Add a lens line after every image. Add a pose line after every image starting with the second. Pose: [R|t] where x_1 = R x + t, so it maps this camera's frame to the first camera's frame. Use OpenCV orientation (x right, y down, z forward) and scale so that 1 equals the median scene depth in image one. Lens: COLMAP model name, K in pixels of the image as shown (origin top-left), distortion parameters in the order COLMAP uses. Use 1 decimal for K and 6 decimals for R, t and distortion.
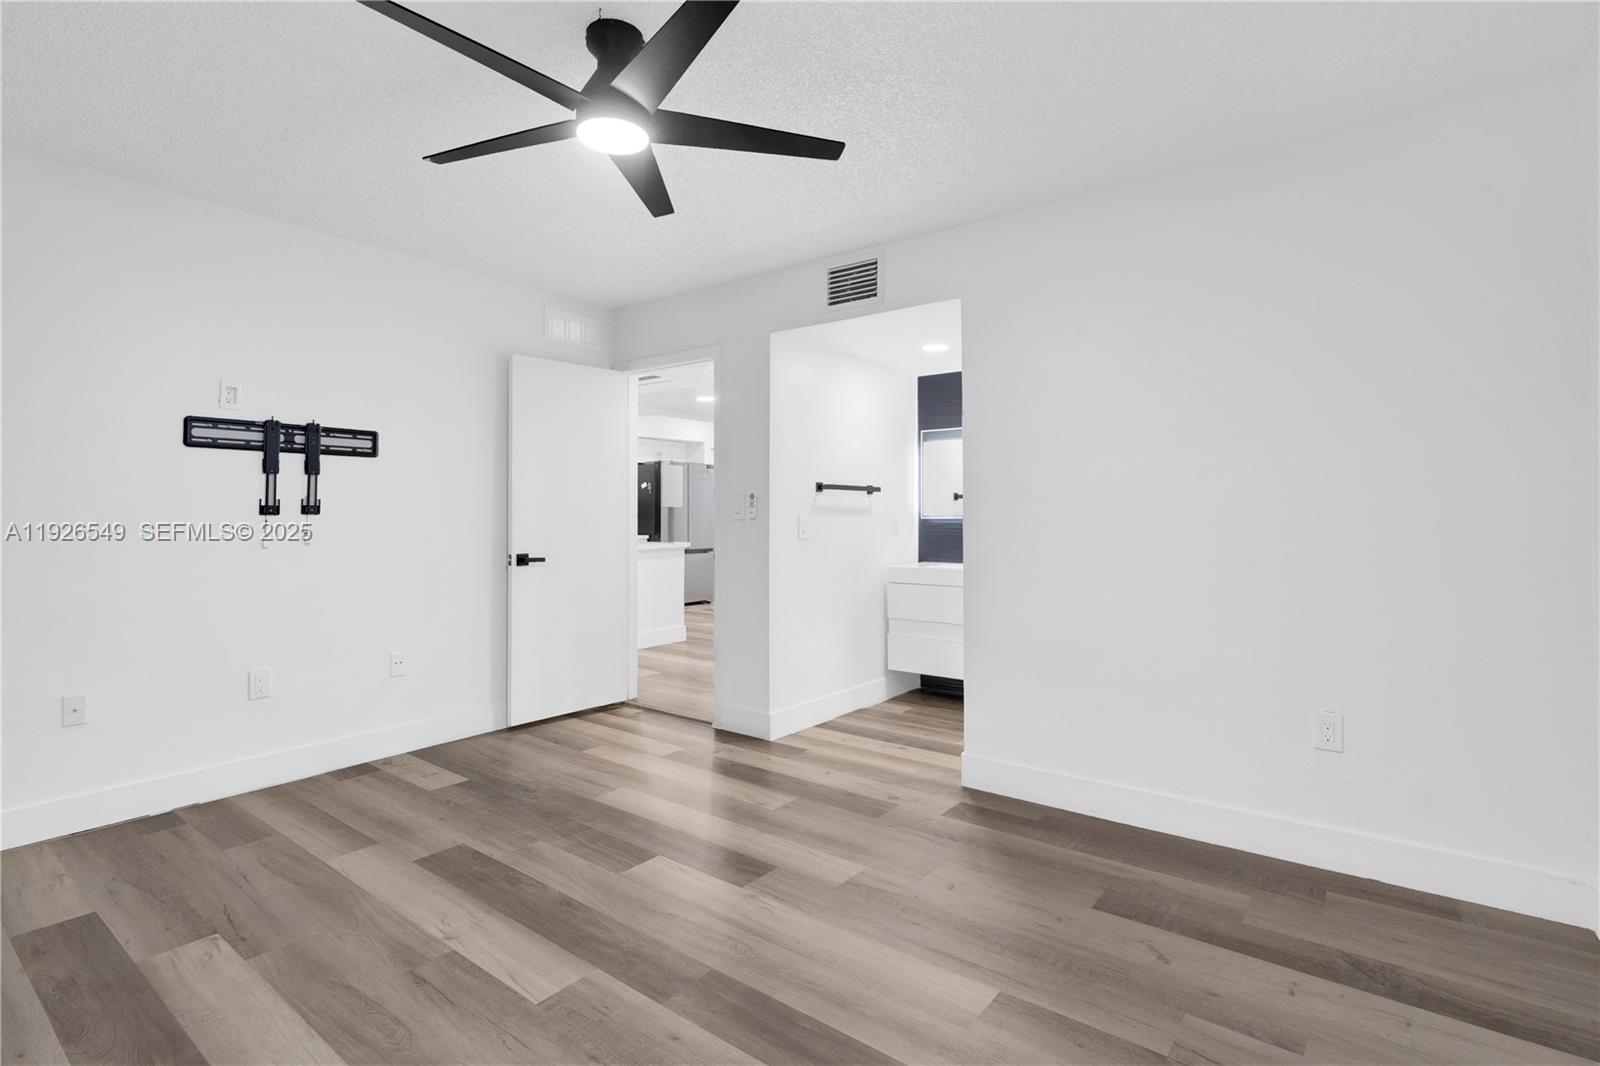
lens RADIAL K [[760.7, 0, 791.4], [0, 760.7, 518.1], [0, 0, 1]] dist [-0.000772, -0.000093]
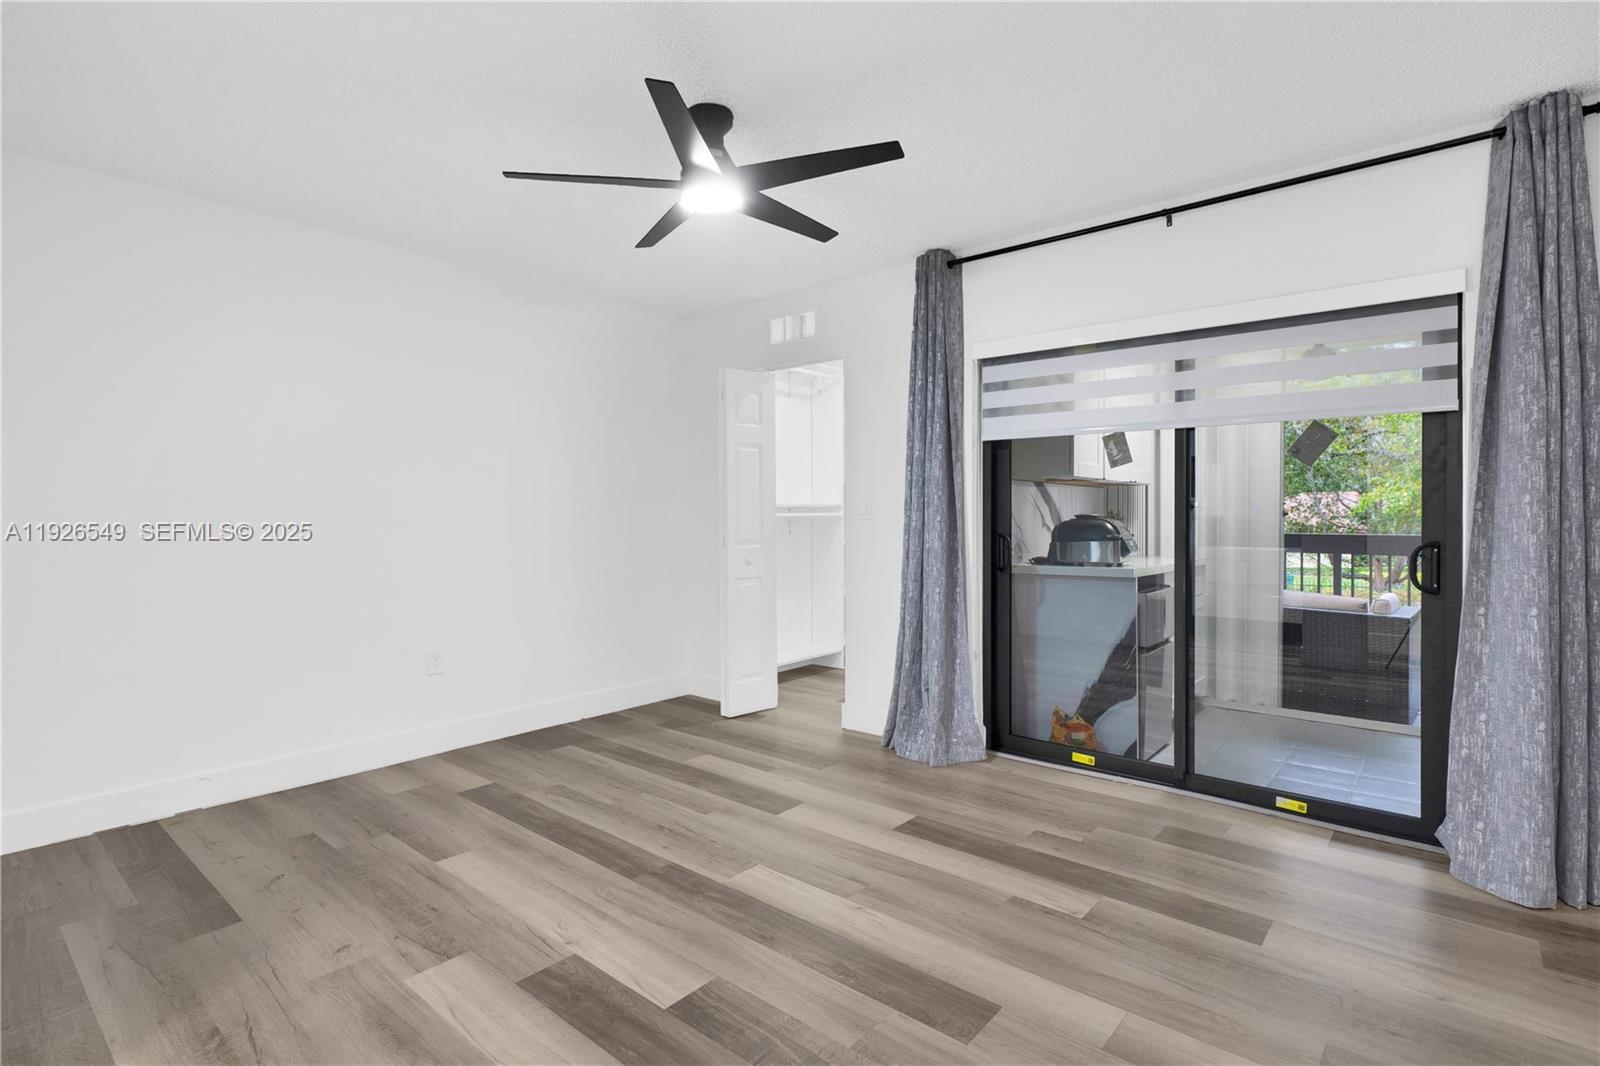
lens RADIAL K [[760.7, 0, 791.4], [0, 760.7, 518.1], [0, 0, 1]] dist [-0.000772, -0.000093]
pose [[-0.999022, 0.002770, 0.044137, -0.382096], [0.003028, 0.999979, 0.005789, -0.022956], [-0.044120, 0.005917, -0.999009, 2.005234]]
